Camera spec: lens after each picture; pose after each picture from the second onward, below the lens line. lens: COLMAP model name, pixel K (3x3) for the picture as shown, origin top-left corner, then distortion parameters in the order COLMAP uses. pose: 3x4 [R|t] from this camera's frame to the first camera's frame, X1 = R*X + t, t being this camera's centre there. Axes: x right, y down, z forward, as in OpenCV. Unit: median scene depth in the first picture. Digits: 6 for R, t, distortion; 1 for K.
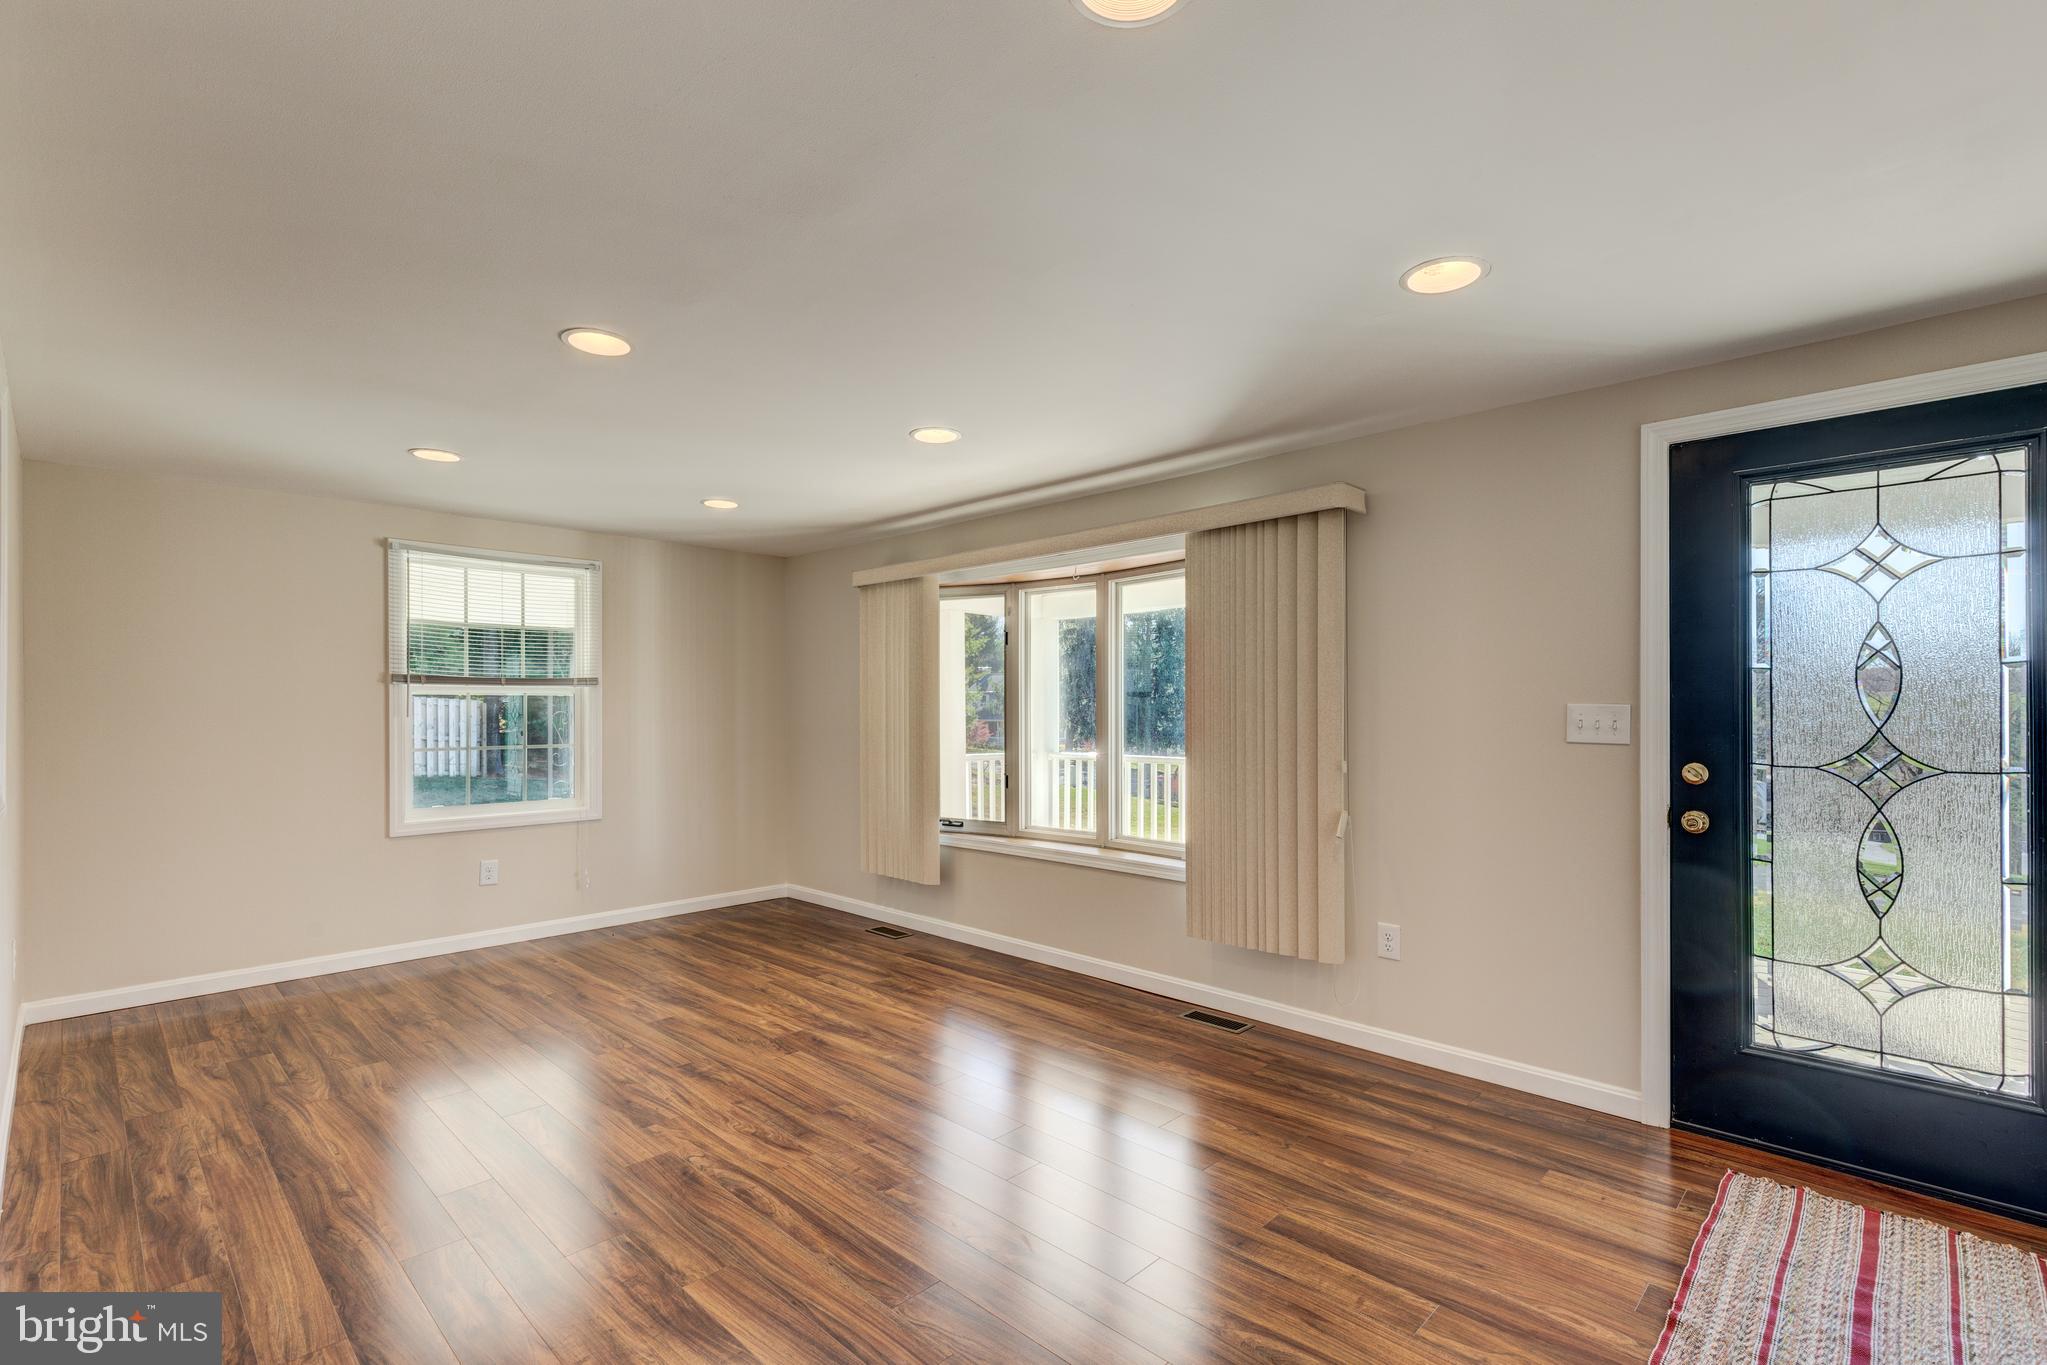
lens RADIAL K [[943.0, 0, 1038.1], [0, 943.0, 694.1], [0, 0, 1]] dist [0.006902, -0.000857]
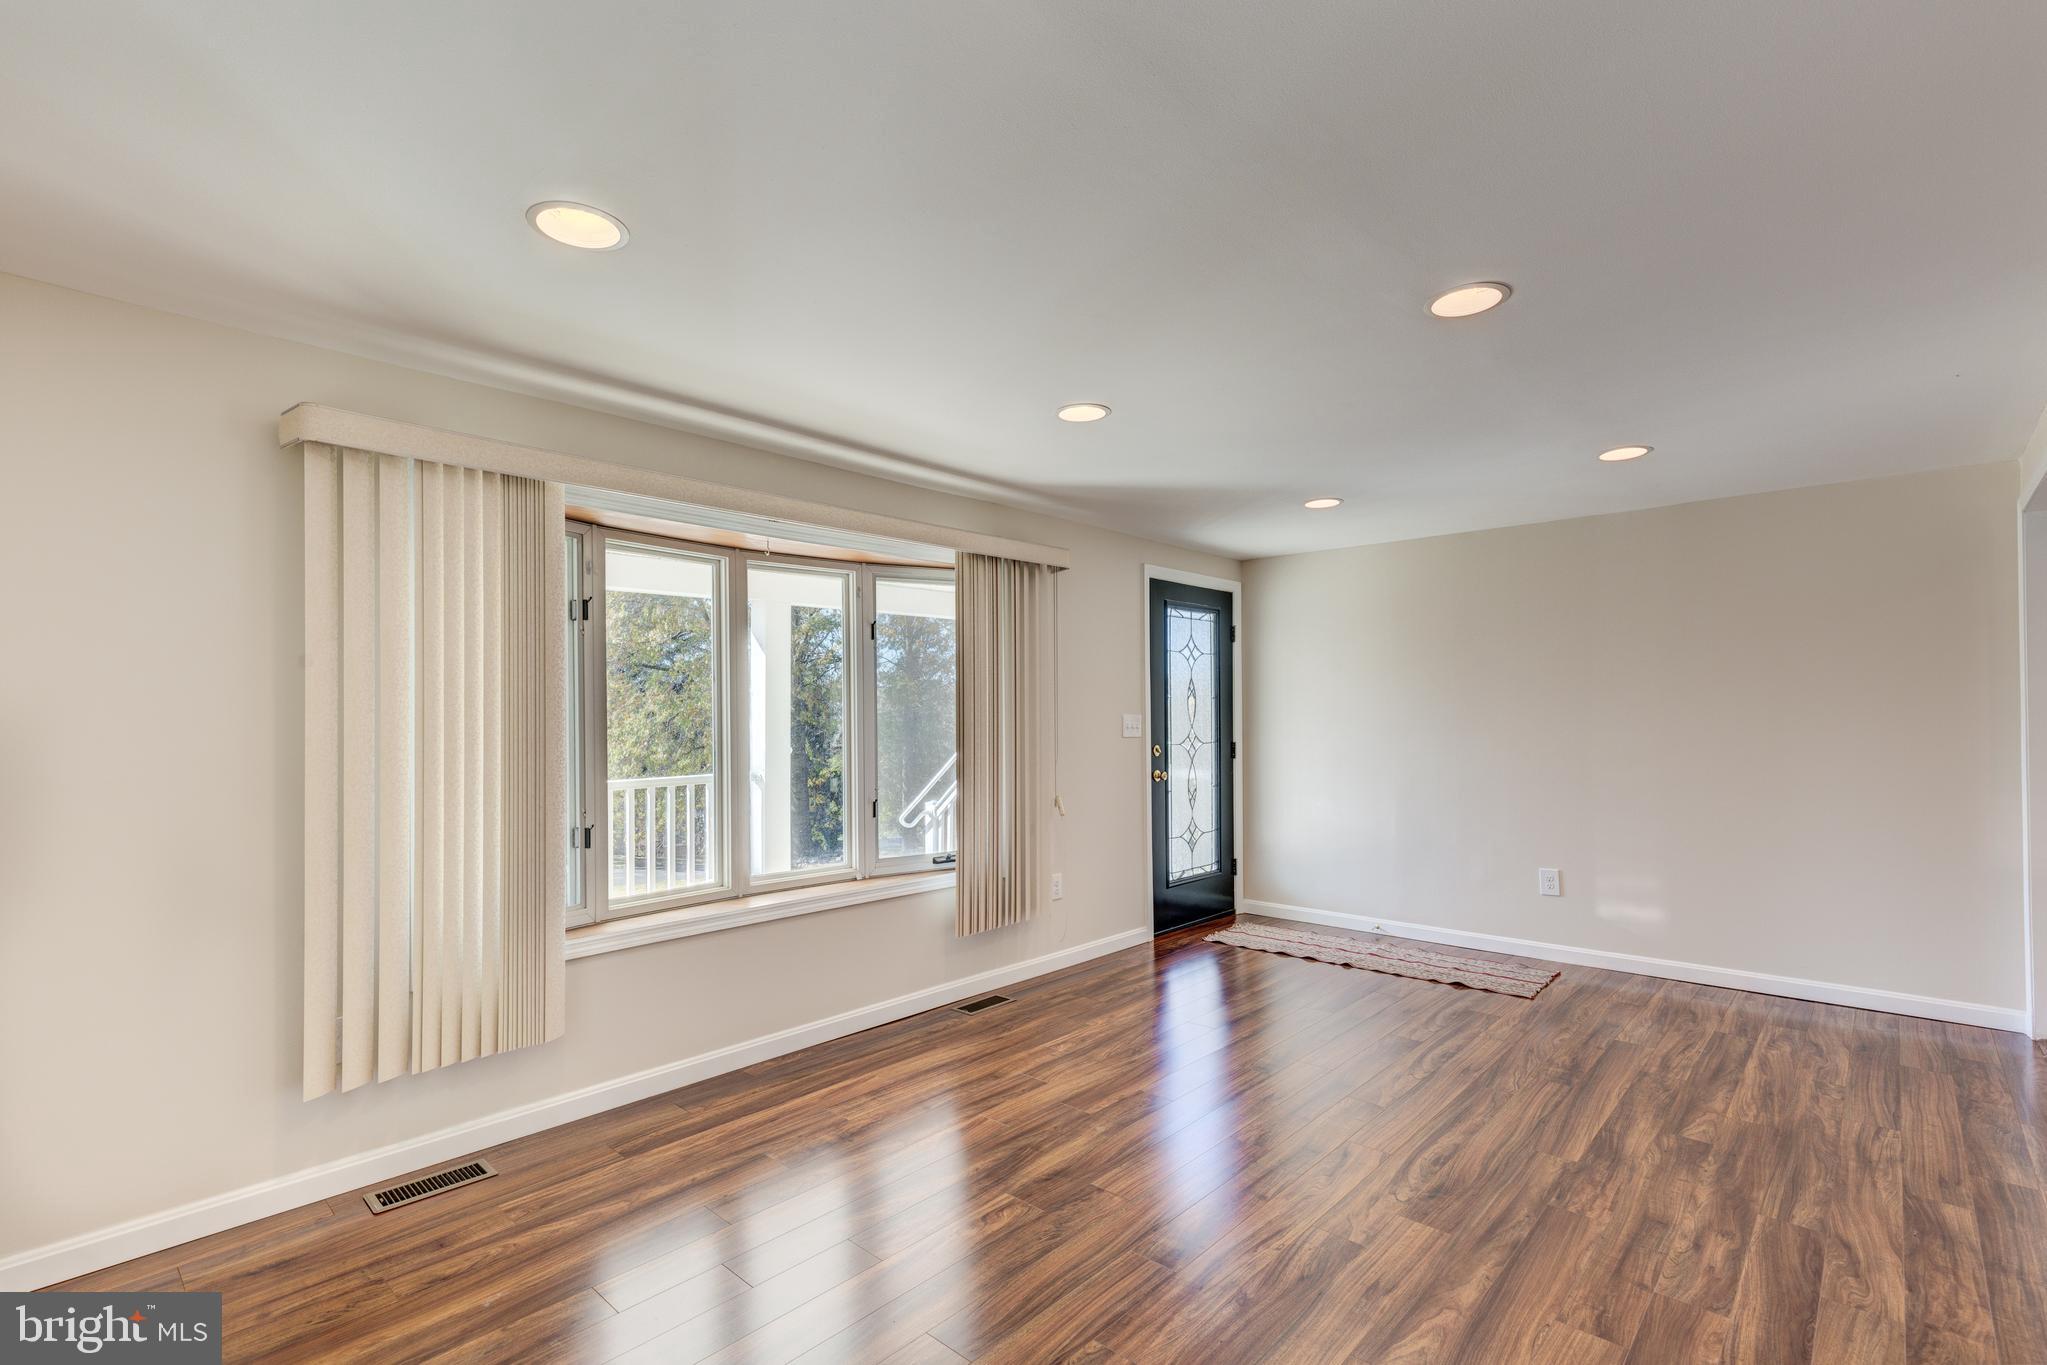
lens RADIAL K [[943.0, 0, 1020.5], [0, 943.0, 700.0], [0, 0, 1]] dist [0.006902, -0.000857]
pose [[-0.025237, 0.017383, 0.999530, -0.996841], [-0.007850, 0.999815, -0.017586, 0.013090], [-0.999651, -0.008290, -0.025095, 1.077411]]
